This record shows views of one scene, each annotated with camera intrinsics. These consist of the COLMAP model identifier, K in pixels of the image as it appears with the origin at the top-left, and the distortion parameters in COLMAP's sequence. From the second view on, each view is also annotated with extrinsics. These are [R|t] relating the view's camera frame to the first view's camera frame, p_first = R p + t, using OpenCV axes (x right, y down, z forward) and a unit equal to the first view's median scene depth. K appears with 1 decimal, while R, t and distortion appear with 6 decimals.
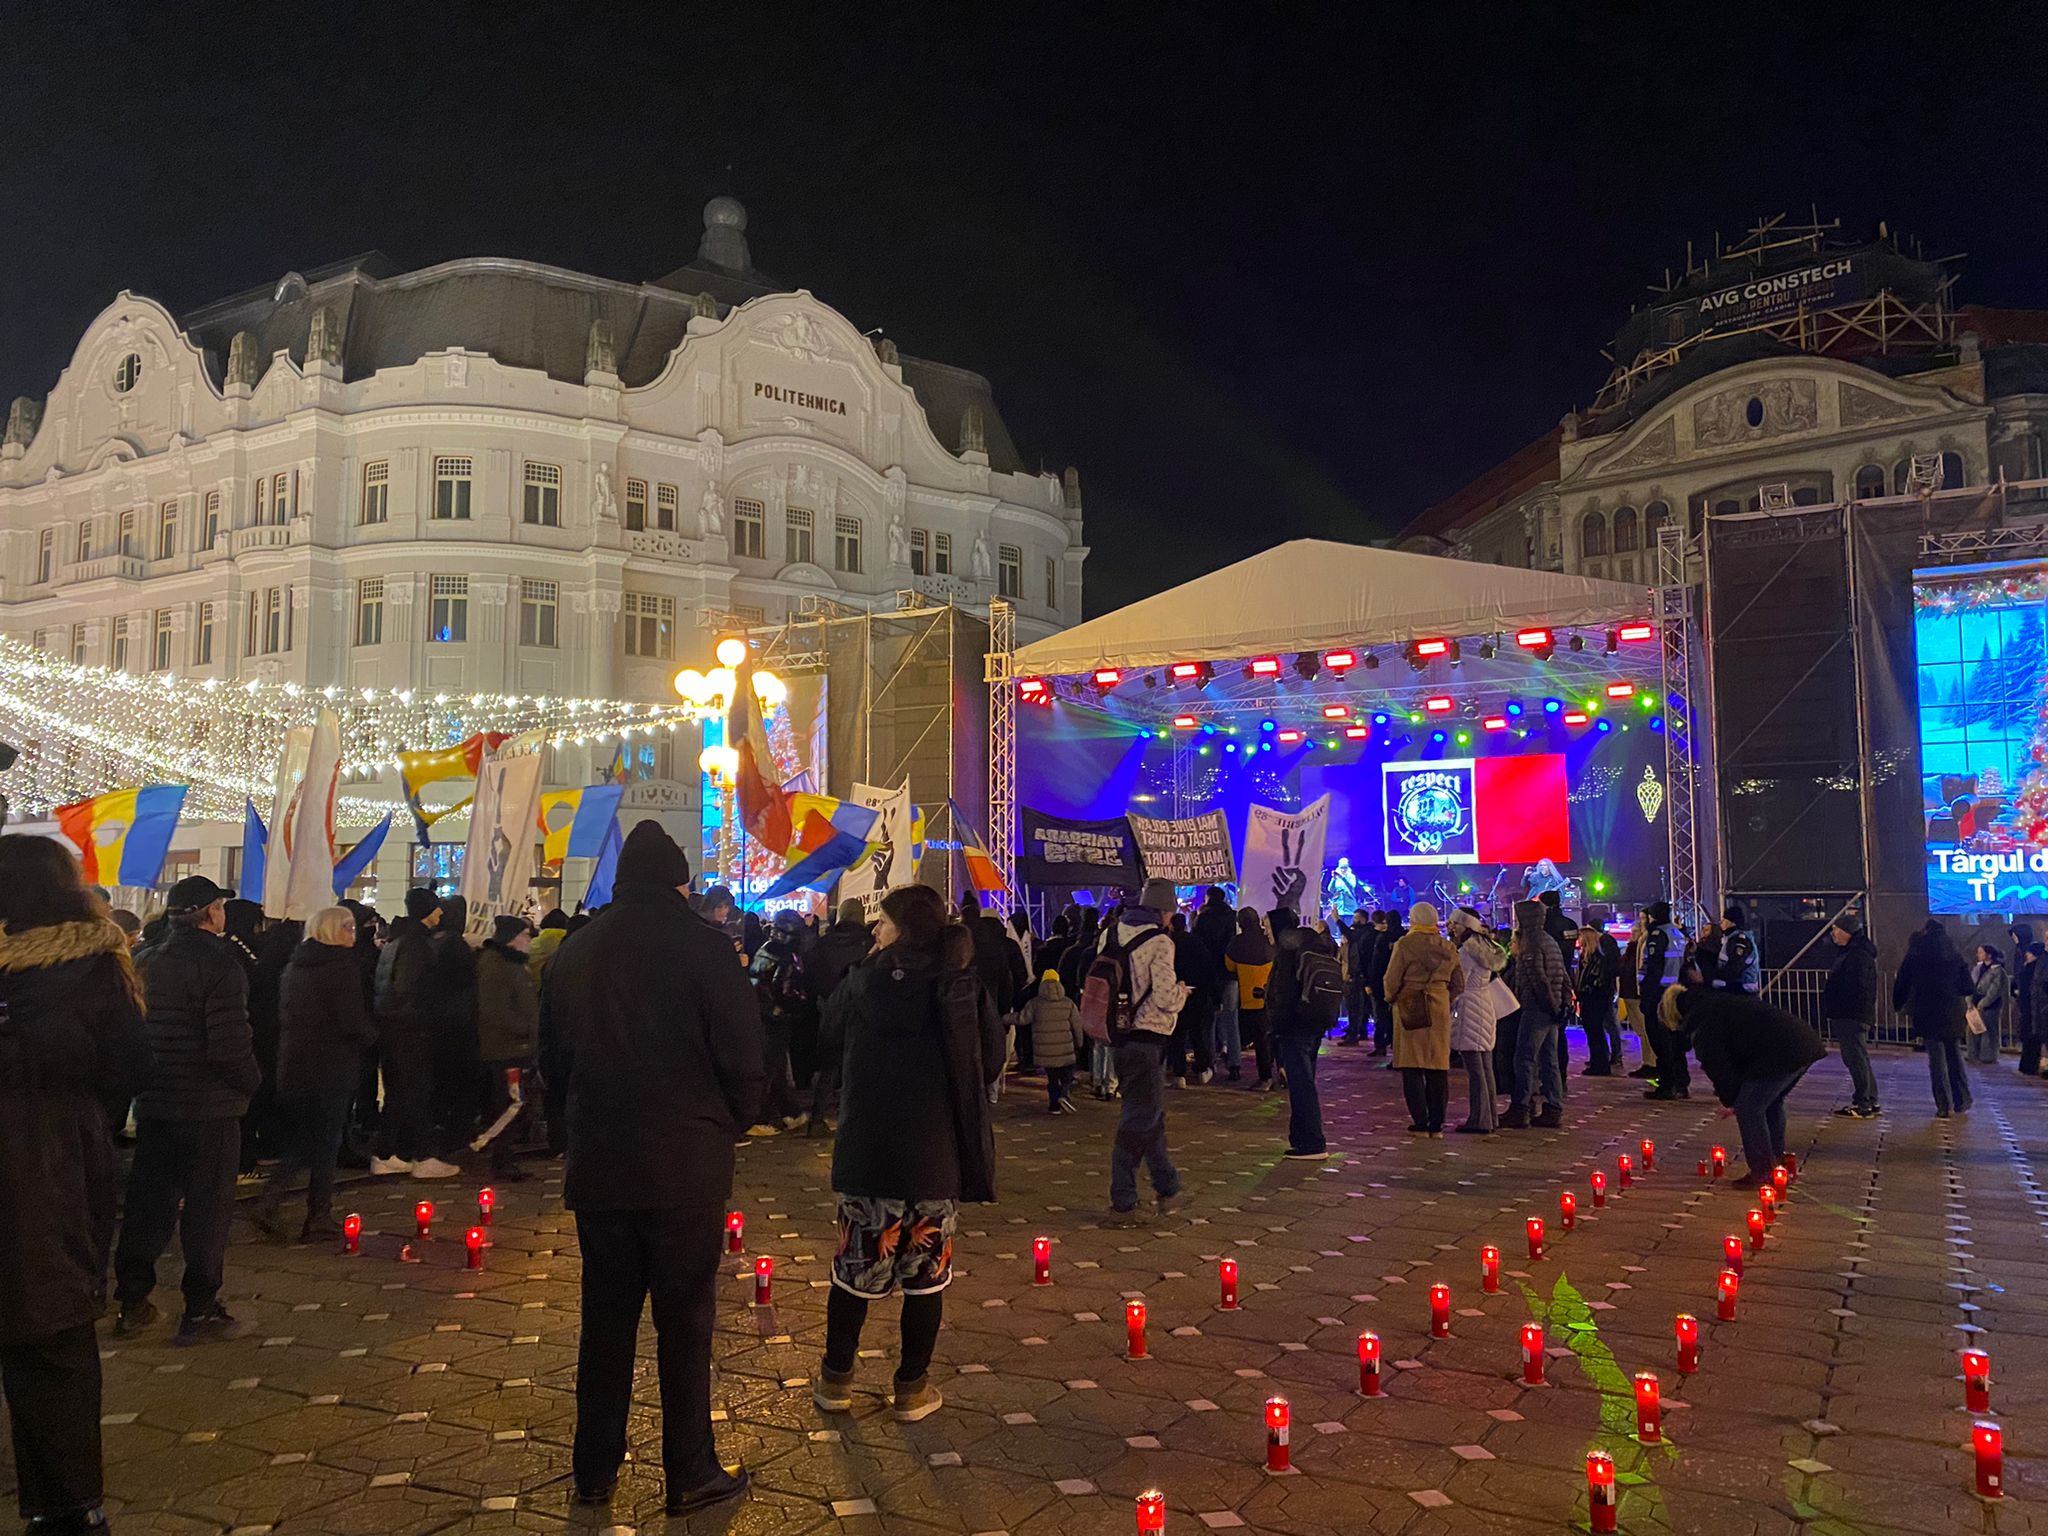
lens RADIAL K [[1518.5, 0, 1033.2], [0, 1518.5, 806.0], [0, 0, 1]] dist [-0.002572, -0.002664]
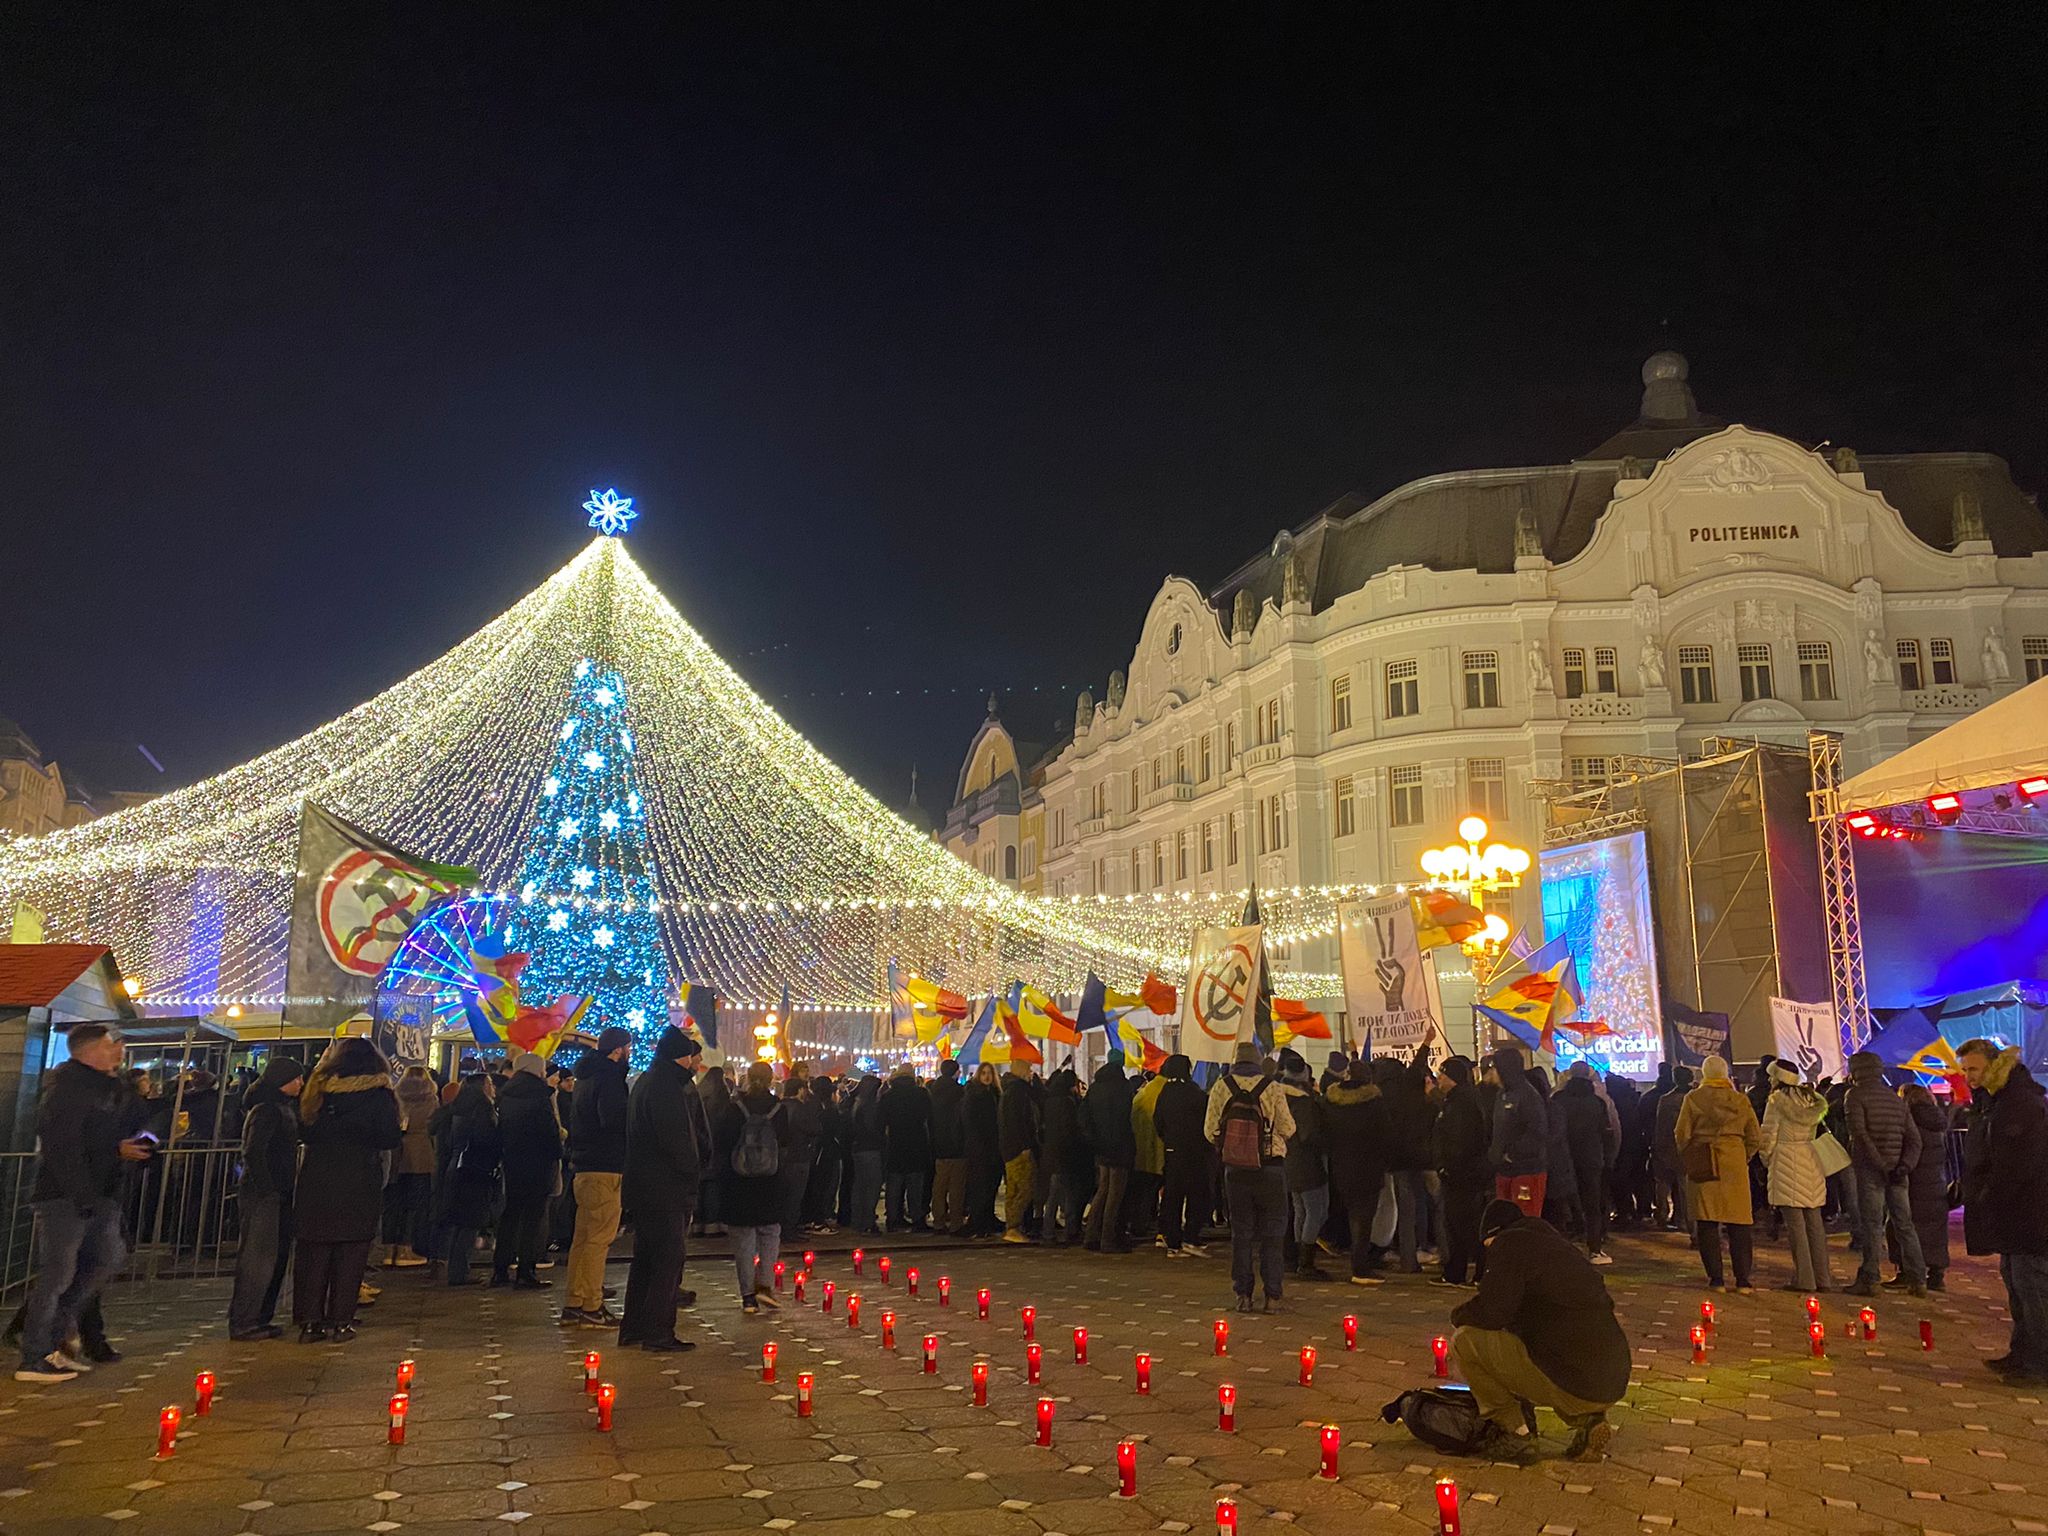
lens RADIAL K [[1518.5, 0, 1033.2], [0, 1518.5, 806.0], [0, 0, 1]] dist [-0.002572, -0.002664]
pose [[0.749683, -0.117032, -0.651367, 0.126150], [0.049197, 0.991372, -0.121498, -0.000296], [0.659966, 0.059040, 0.748972, -0.015187]]
